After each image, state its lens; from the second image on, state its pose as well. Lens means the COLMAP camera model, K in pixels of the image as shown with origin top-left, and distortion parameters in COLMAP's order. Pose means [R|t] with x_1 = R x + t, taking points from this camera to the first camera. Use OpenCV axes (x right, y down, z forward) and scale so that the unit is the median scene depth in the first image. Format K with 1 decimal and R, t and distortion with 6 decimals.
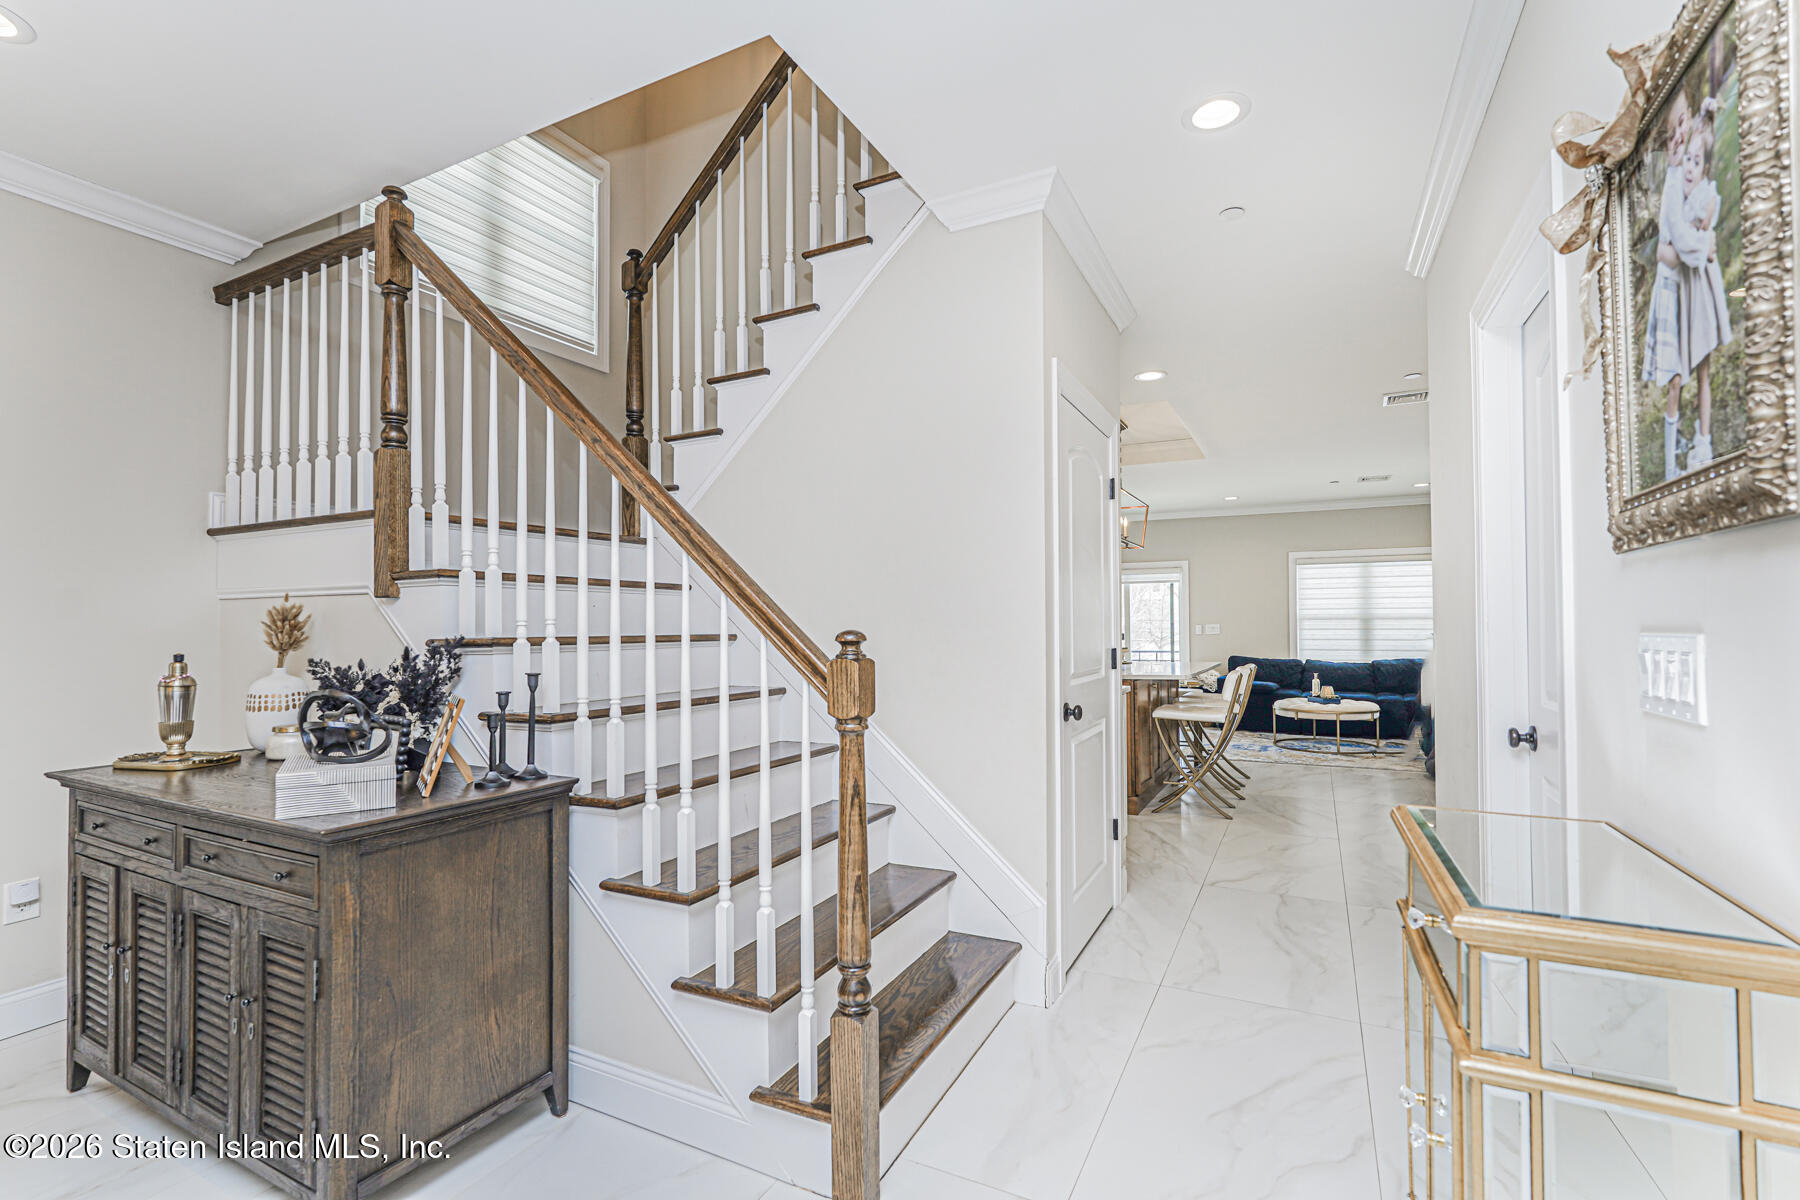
lens RADIAL K [[801.3, 0, 900.0], [0, 801.3, 600.0], [0, 0, 1]] dist [-0.000039, -0.000008]
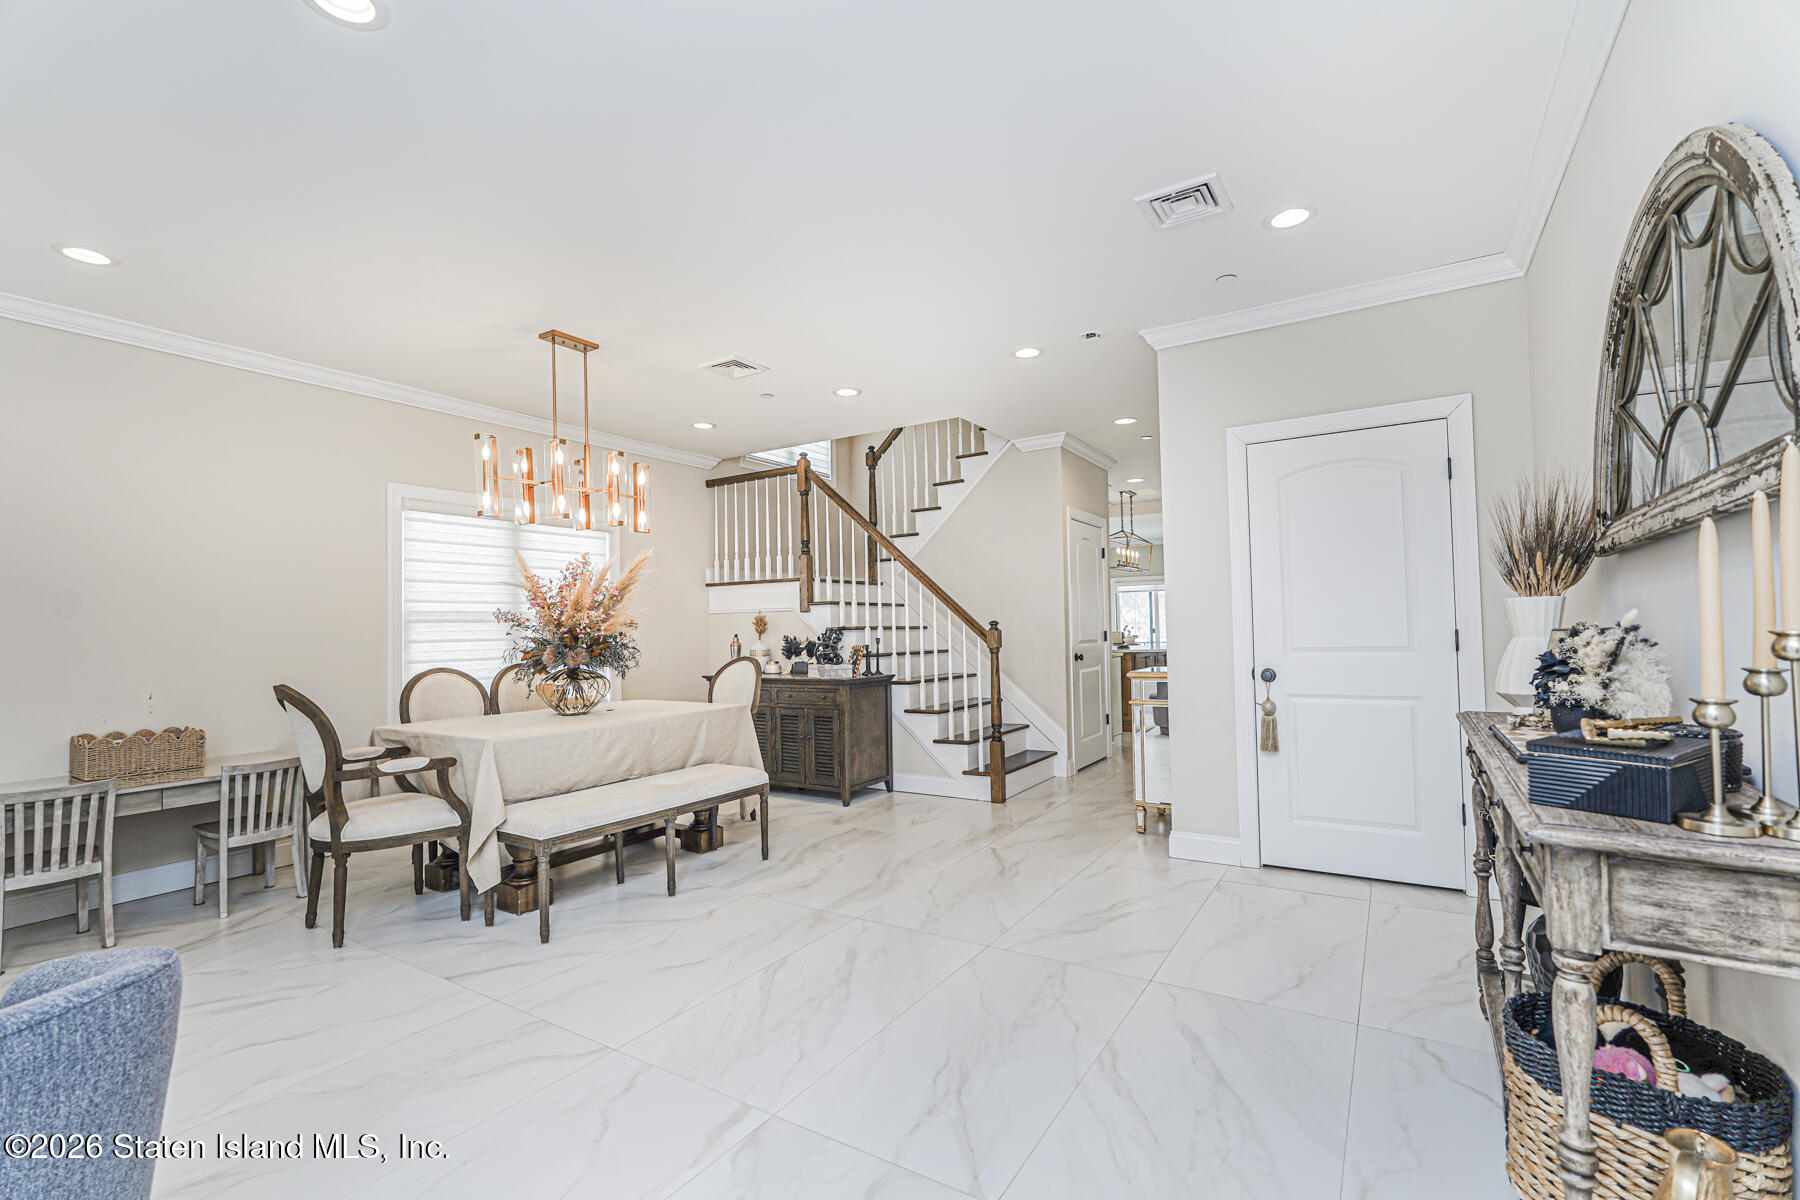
lens RADIAL K [[795.8, 0, 900.0], [0, 795.8, 600.0], [0, 0, 1]] dist [0.000216, -0.000002]
pose [[0.996342, -0.016188, -0.083910, -0.121617], [0.015437, 0.999835, -0.009588, -0.012681], [0.084052, 0.008257, 0.996427, -1.577789]]
